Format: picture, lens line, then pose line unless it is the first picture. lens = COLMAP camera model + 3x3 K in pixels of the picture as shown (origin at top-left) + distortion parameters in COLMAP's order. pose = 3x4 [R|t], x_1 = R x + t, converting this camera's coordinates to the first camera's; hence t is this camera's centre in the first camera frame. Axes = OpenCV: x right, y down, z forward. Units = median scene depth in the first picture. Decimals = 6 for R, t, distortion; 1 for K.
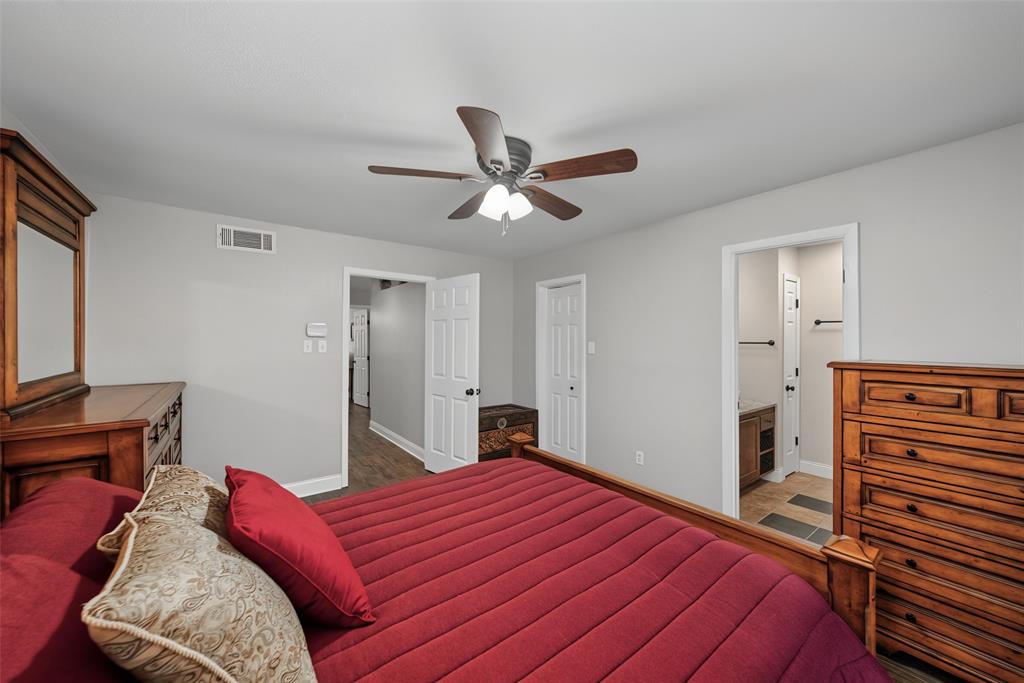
lens RADIAL K [[374.5, 0, 514.6], [0, 374.5, 339.7], [0, 0, 1]] dist [0.000791, 0.000016]
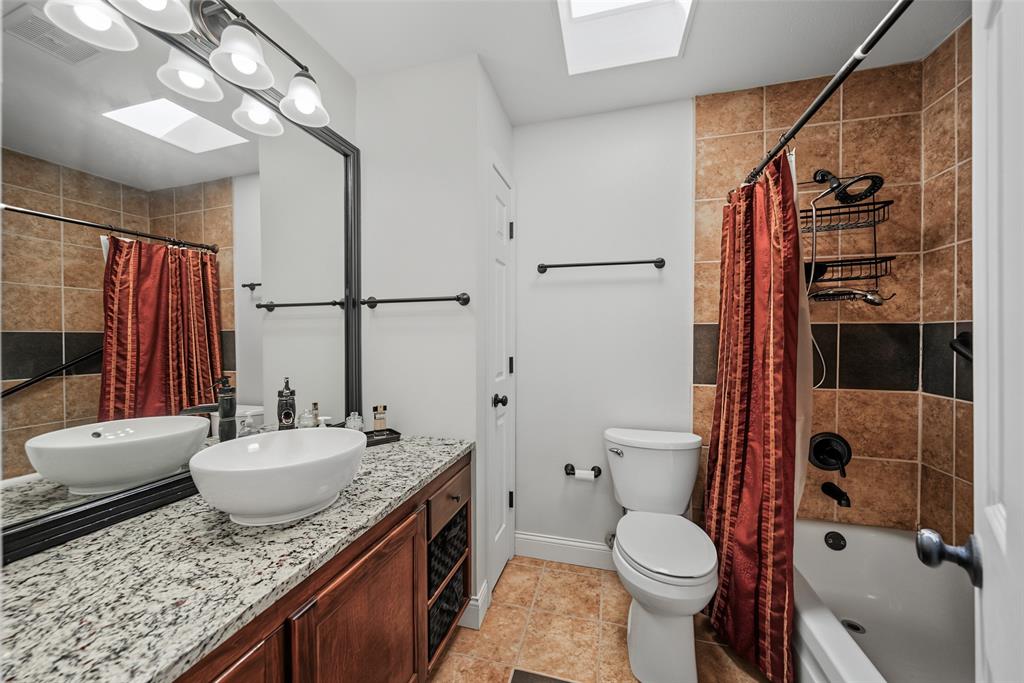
lens RADIAL K [[367.7, 0, 515.2], [0, 367.7, 341.3], [0, 0, 1]] dist [-0.001553, -0.000173]
pose [[0.784961, -0.009902, 0.619466, 0.464280], [0.002116, 0.999909, 0.013302, 0.049030], [-0.619542, -0.009130, 0.784910, 0.625739]]
